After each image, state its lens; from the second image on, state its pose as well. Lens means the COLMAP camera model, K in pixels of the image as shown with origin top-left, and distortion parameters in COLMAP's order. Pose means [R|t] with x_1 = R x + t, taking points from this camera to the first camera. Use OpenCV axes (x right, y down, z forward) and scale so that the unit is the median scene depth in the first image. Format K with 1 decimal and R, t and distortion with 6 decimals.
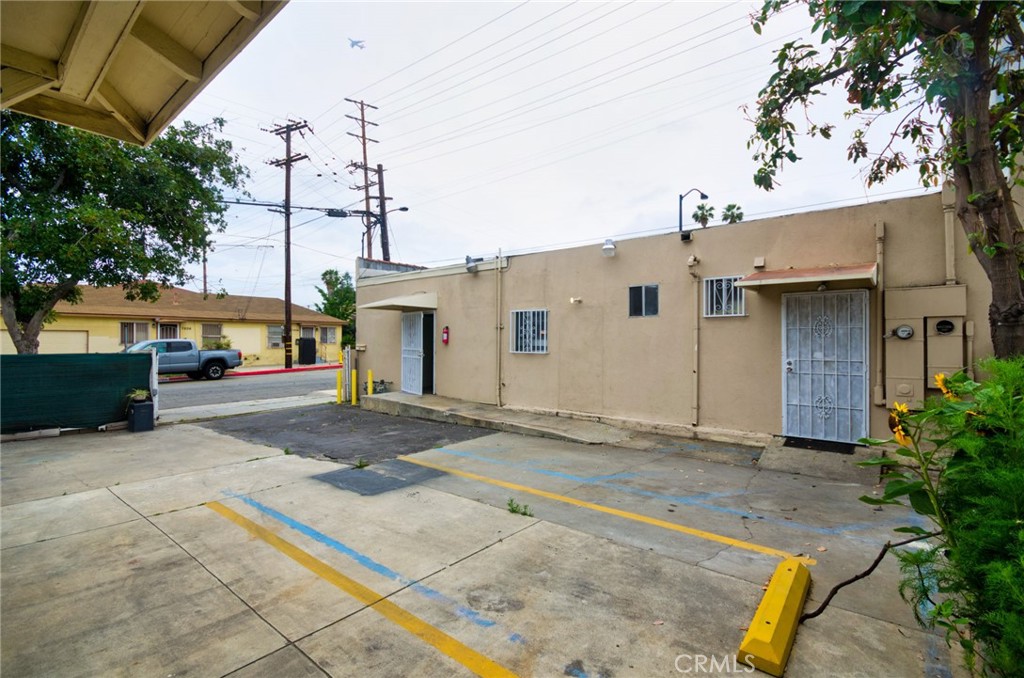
lens RADIAL K [[475.4, 0, 528.4], [0, 475.4, 347.5], [0, 0, 1]] dist [-0.000880, -0.004390]
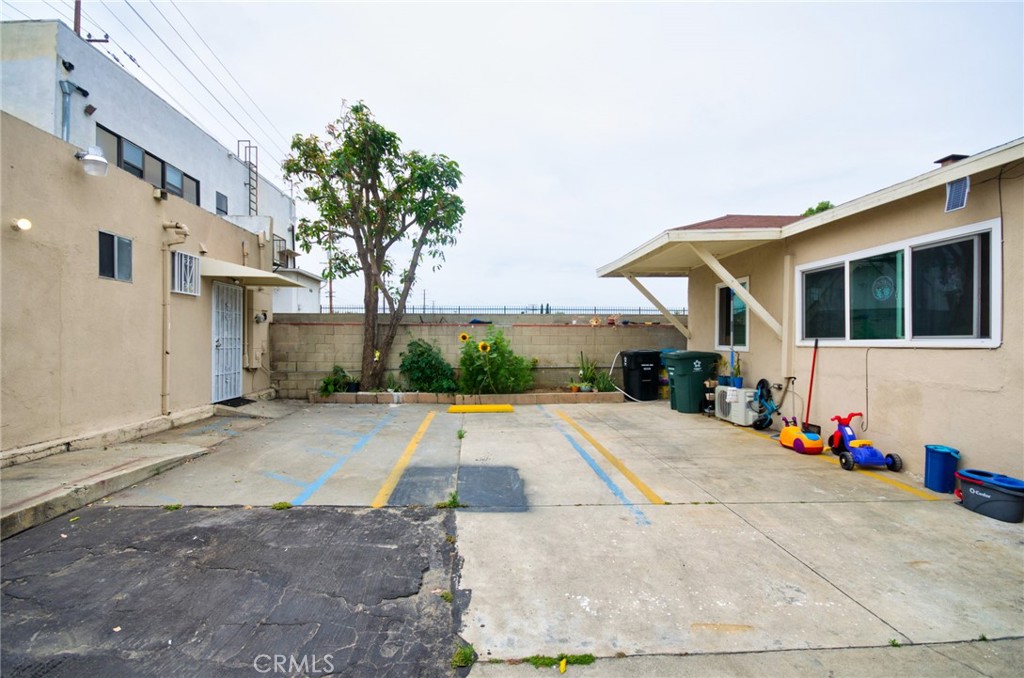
lens RADIAL K [[475.4, 0, 491.7], [0, 475.4, 345.4], [0, 0, 1]] dist [-0.000880, -0.004390]
pose [[-0.658514, -0.010704, 0.752492, -0.657977], [0.005241, 0.999809, 0.018808, 0.022745], [-0.752550, 0.016330, -0.658333, 1.053537]]
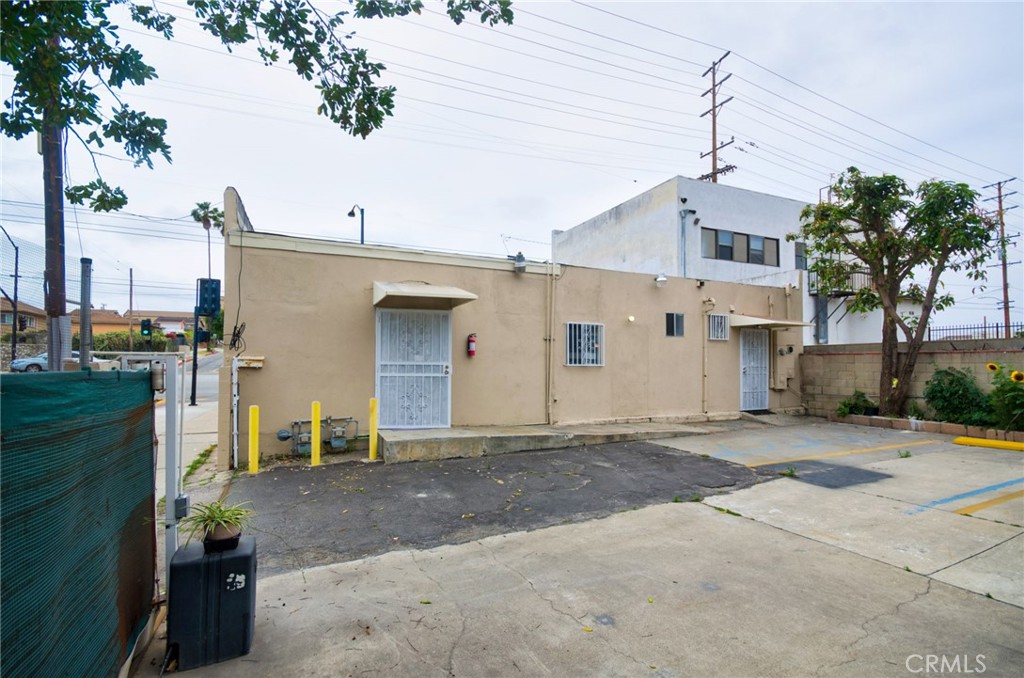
lens RADIAL K [[475.4, 0, 516.3], [0, 475.4, 358.2], [0, 0, 1]] dist [-0.000880, -0.004390]
pose [[0.433966, 0.010029, 0.900873, -1.151902], [0.011309, 0.999799, -0.016578, 0.012695], [-0.900858, 0.017382, 0.433765, 0.831497]]
